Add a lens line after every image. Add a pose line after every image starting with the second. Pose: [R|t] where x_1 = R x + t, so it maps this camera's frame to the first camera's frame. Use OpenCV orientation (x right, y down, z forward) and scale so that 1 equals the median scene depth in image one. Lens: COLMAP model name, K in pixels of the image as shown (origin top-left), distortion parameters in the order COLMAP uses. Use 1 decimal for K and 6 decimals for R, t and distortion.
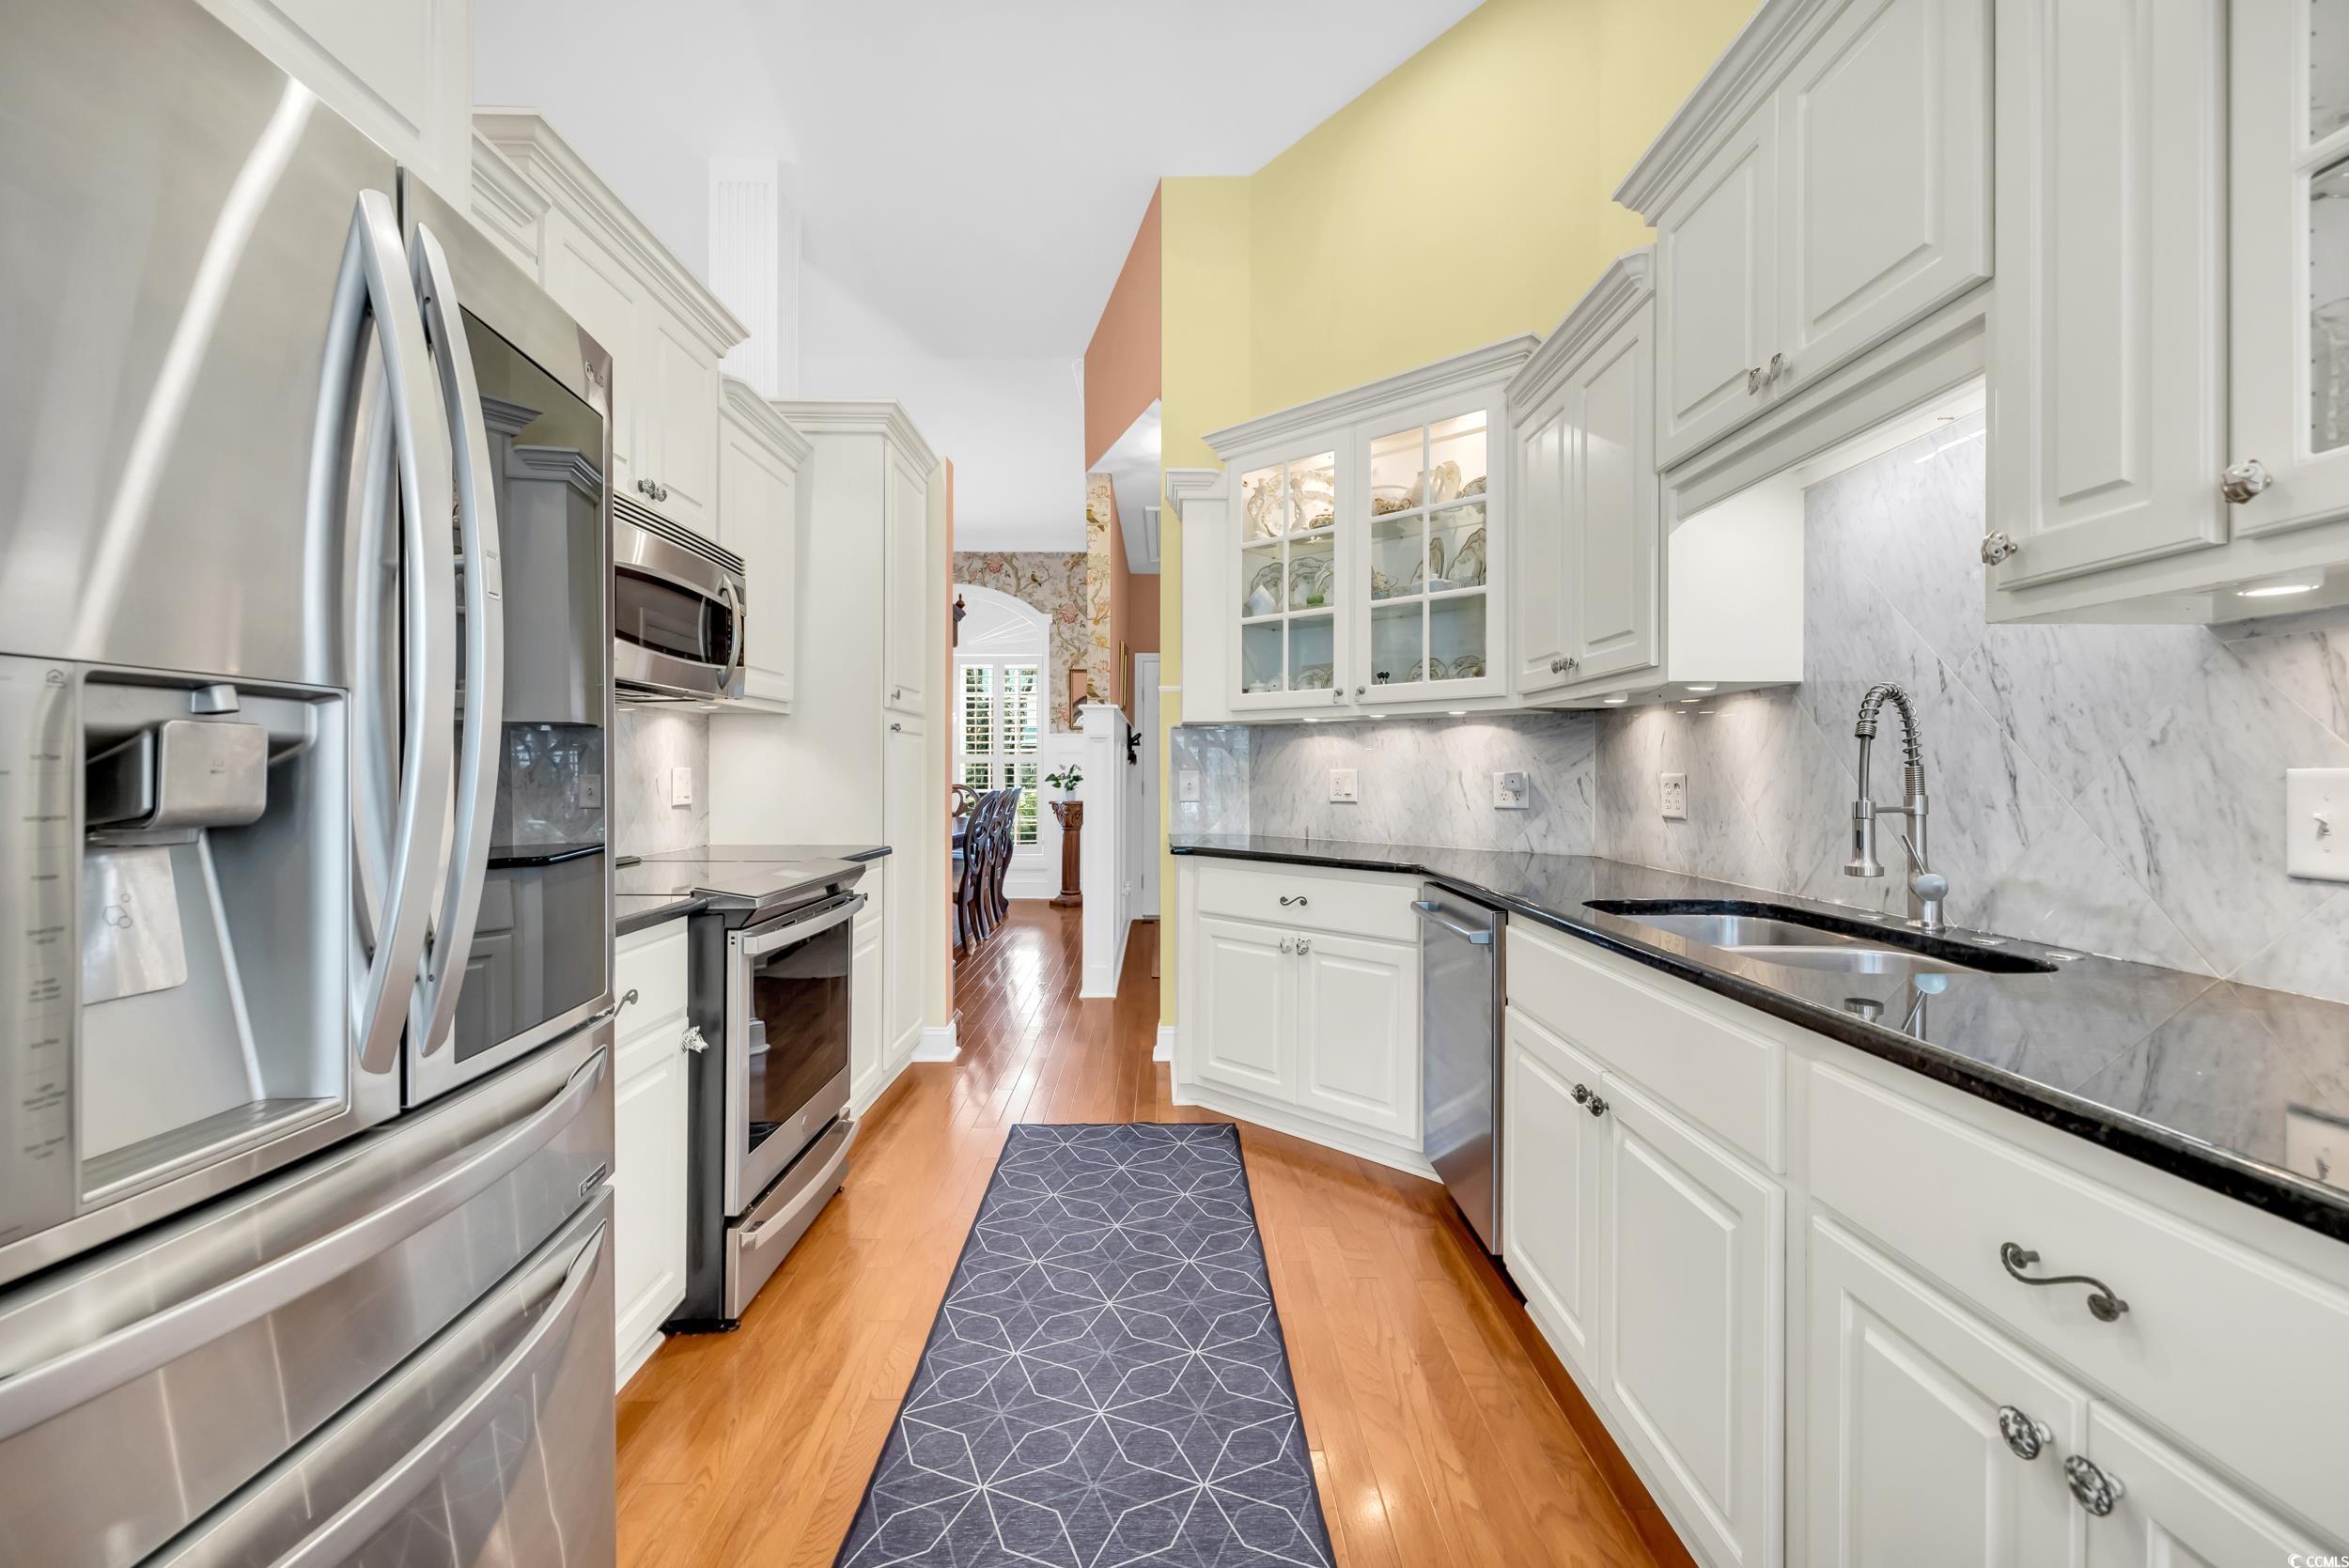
lens RADIAL K [[980.9, 0, 1180.9], [0, 980.9, 775.4], [0, 0, 1]] dist [-0.002177, -0.000021]
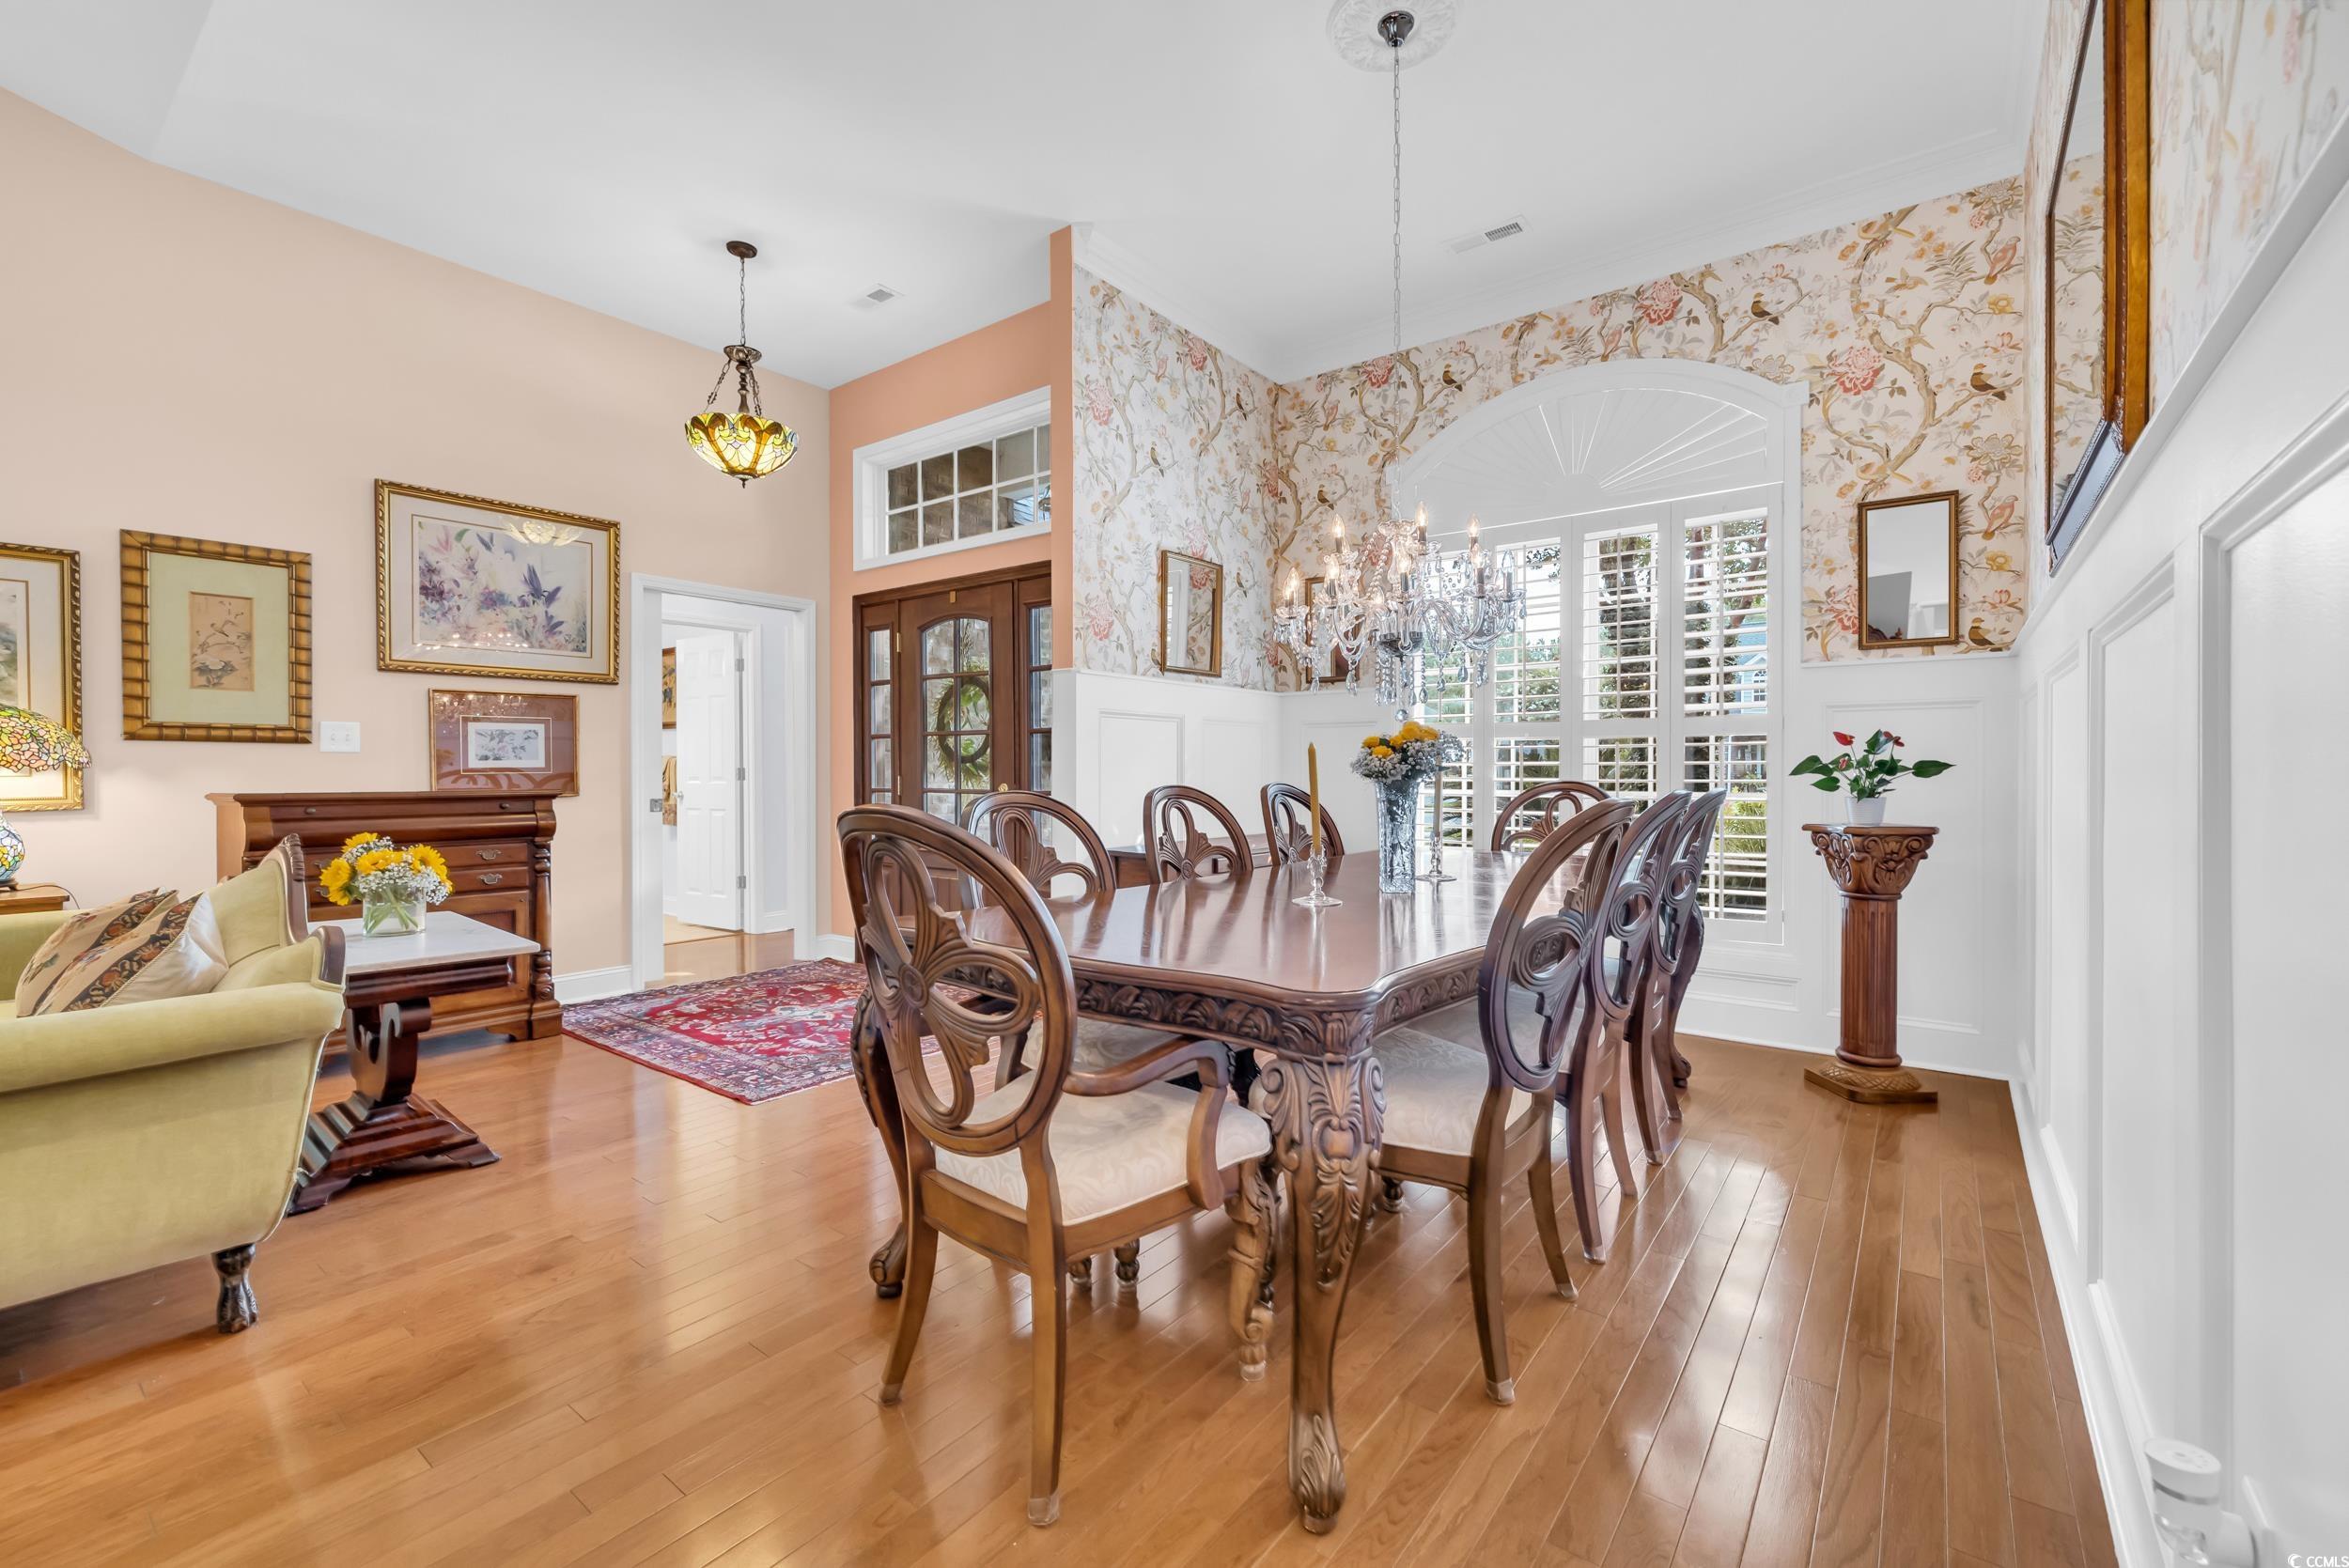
lens RADIAL K [[980.9, 0, 1180.9], [0, 980.9, 775.4], [0, 0, 1]] dist [-0.002177, -0.000021]
pose [[0.782989, 0.001067, -0.622035, -0.079987], [0.000593, 0.999997, 0.002463, 0.004969], [0.622035, -0.002297, 0.782986, 0.498515]]
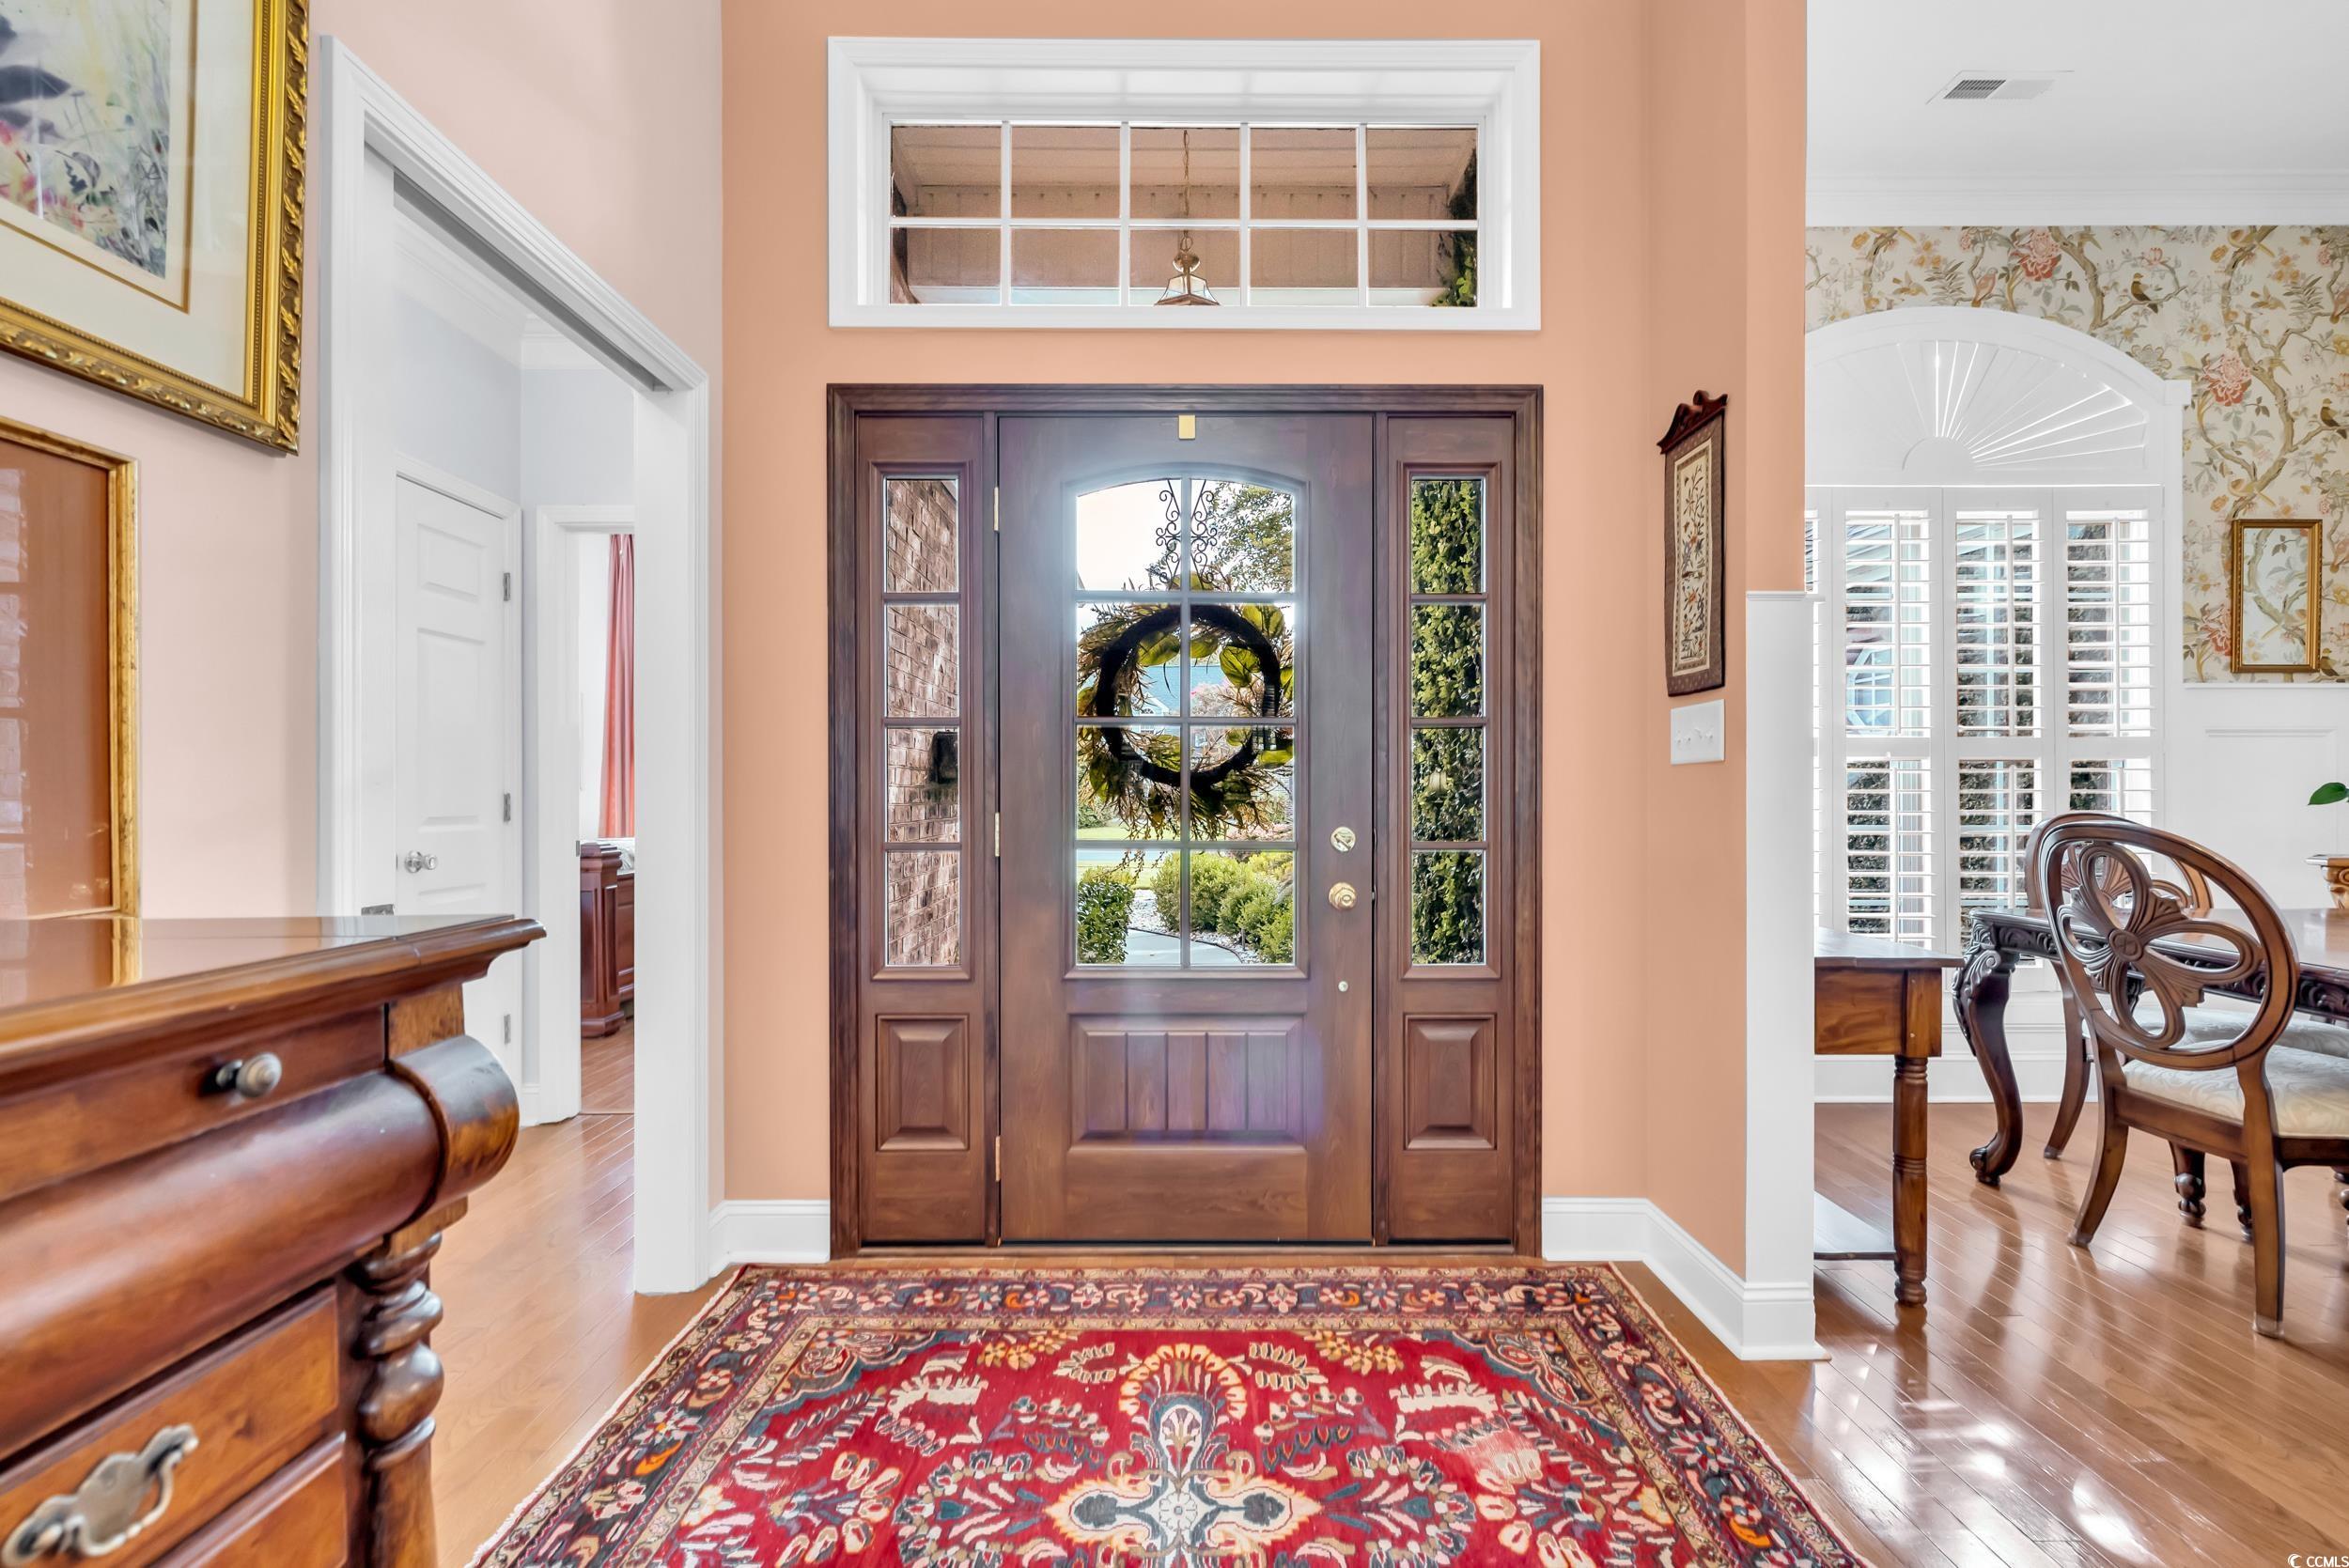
lens RADIAL K [[991.0, 0, 1178.8], [0, 991.0, 792.1], [0, 0, 1]] dist [0.001377, -0.000388]
pose [[0.999895, -0.001418, -0.014425, -0.532338], [0.001349, 0.999988, -0.004781, 0.002672], [0.014431, 0.004761, 0.999885, 0.594548]]
